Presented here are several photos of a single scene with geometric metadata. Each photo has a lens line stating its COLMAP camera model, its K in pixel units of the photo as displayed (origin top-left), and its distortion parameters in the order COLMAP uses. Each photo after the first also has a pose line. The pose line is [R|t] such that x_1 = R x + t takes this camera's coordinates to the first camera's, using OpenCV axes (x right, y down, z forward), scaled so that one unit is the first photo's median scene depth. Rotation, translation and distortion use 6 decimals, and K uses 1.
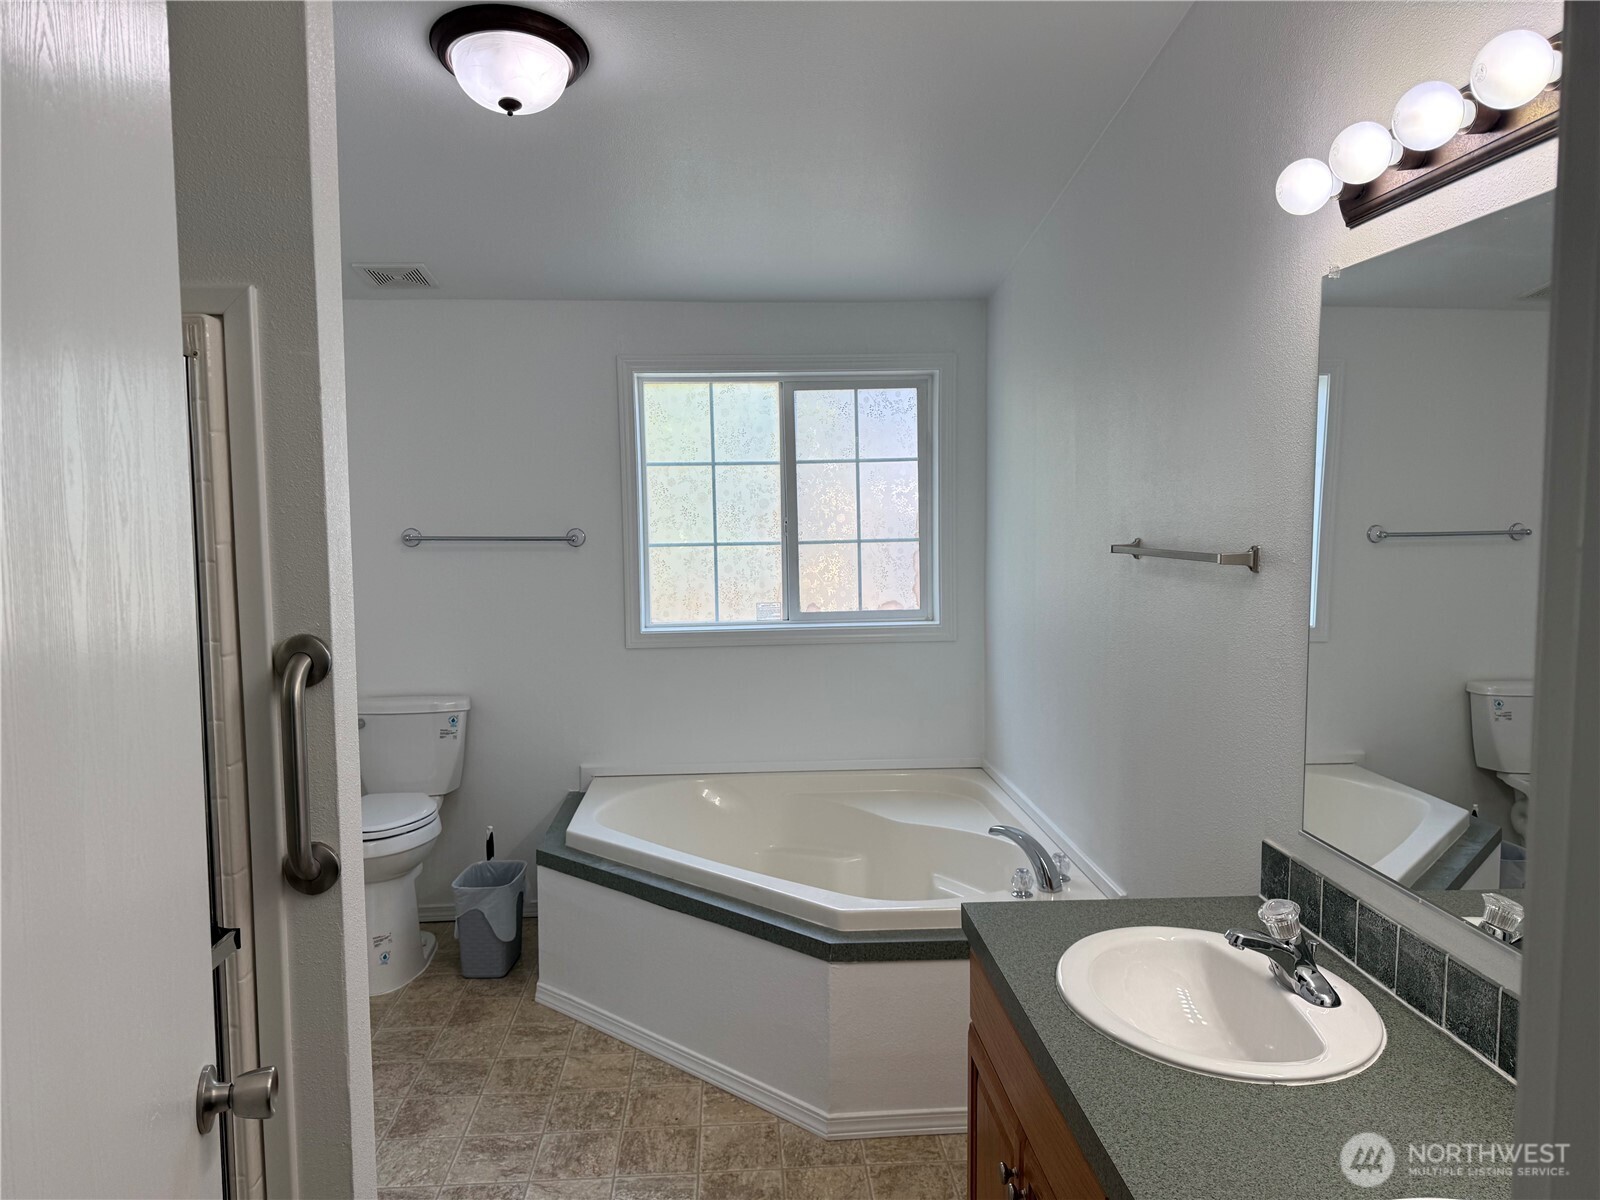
lens RADIAL K [[1100.5, 0, 805.1], [0, 1100.5, 601.9], [0, 0, 1]] dist [0.085191, -0.094315]
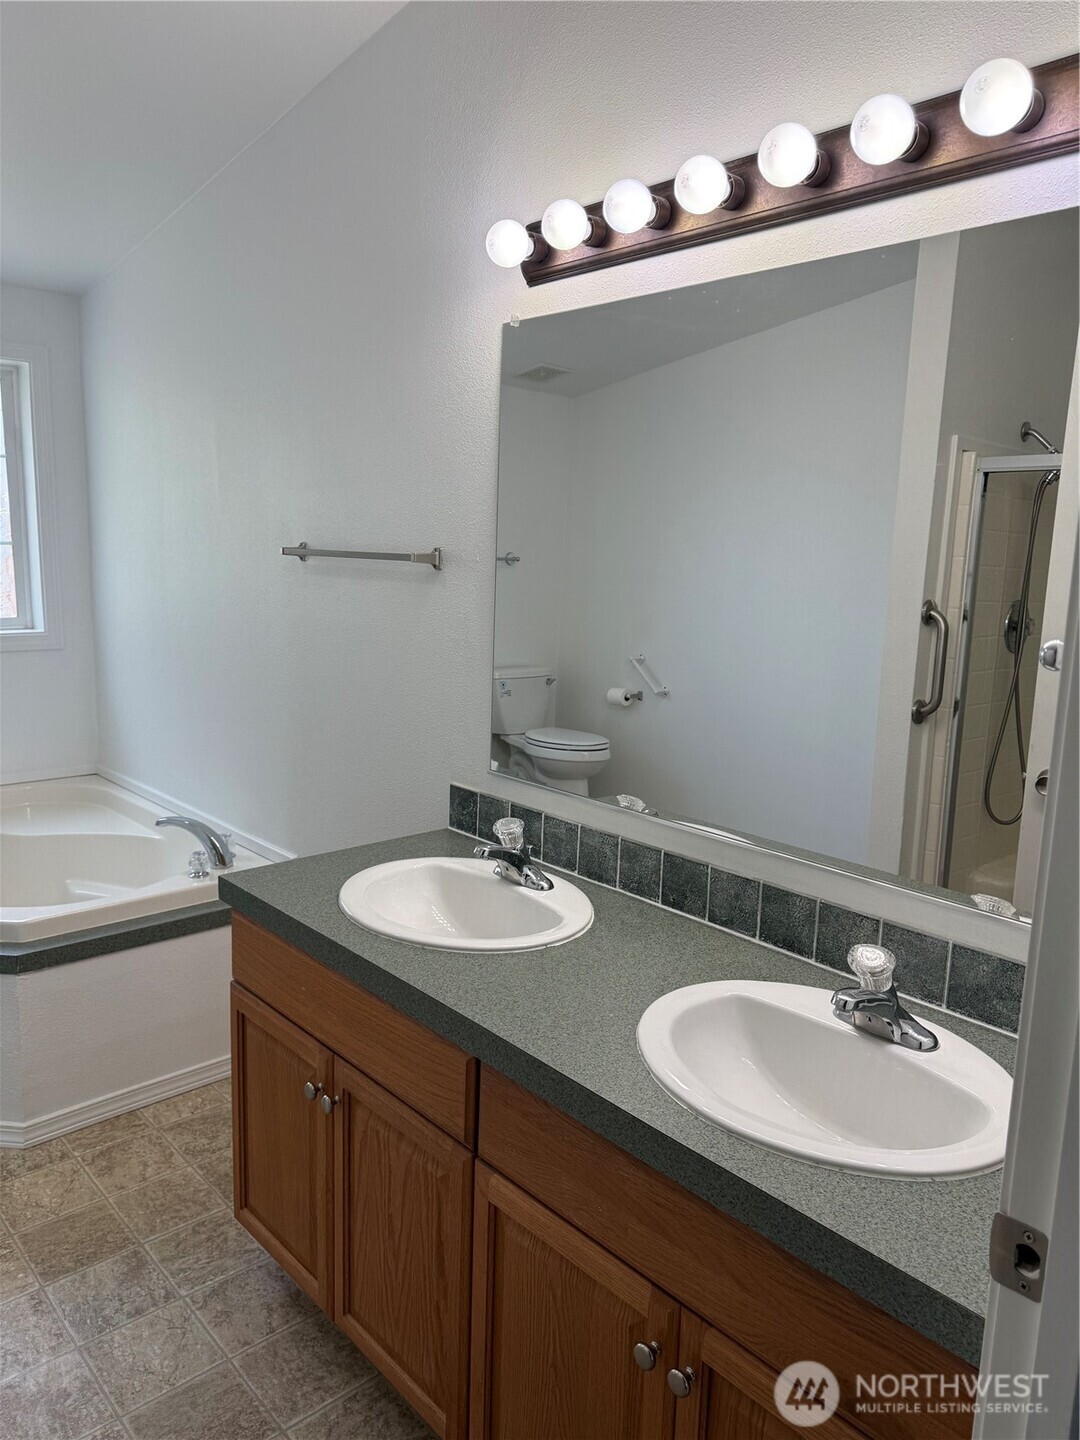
lens RADIAL K [[990.4, 0, 537.3], [0, 990.4, 713.0], [0, 0, 1]] dist [0.085191, -0.094315]
pose [[0.788165, -0.066305, 0.611882, -0.187566], [0.011233, 0.995564, 0.093413, 0.030226], [-0.615361, -0.066752, 0.785414, 0.068361]]
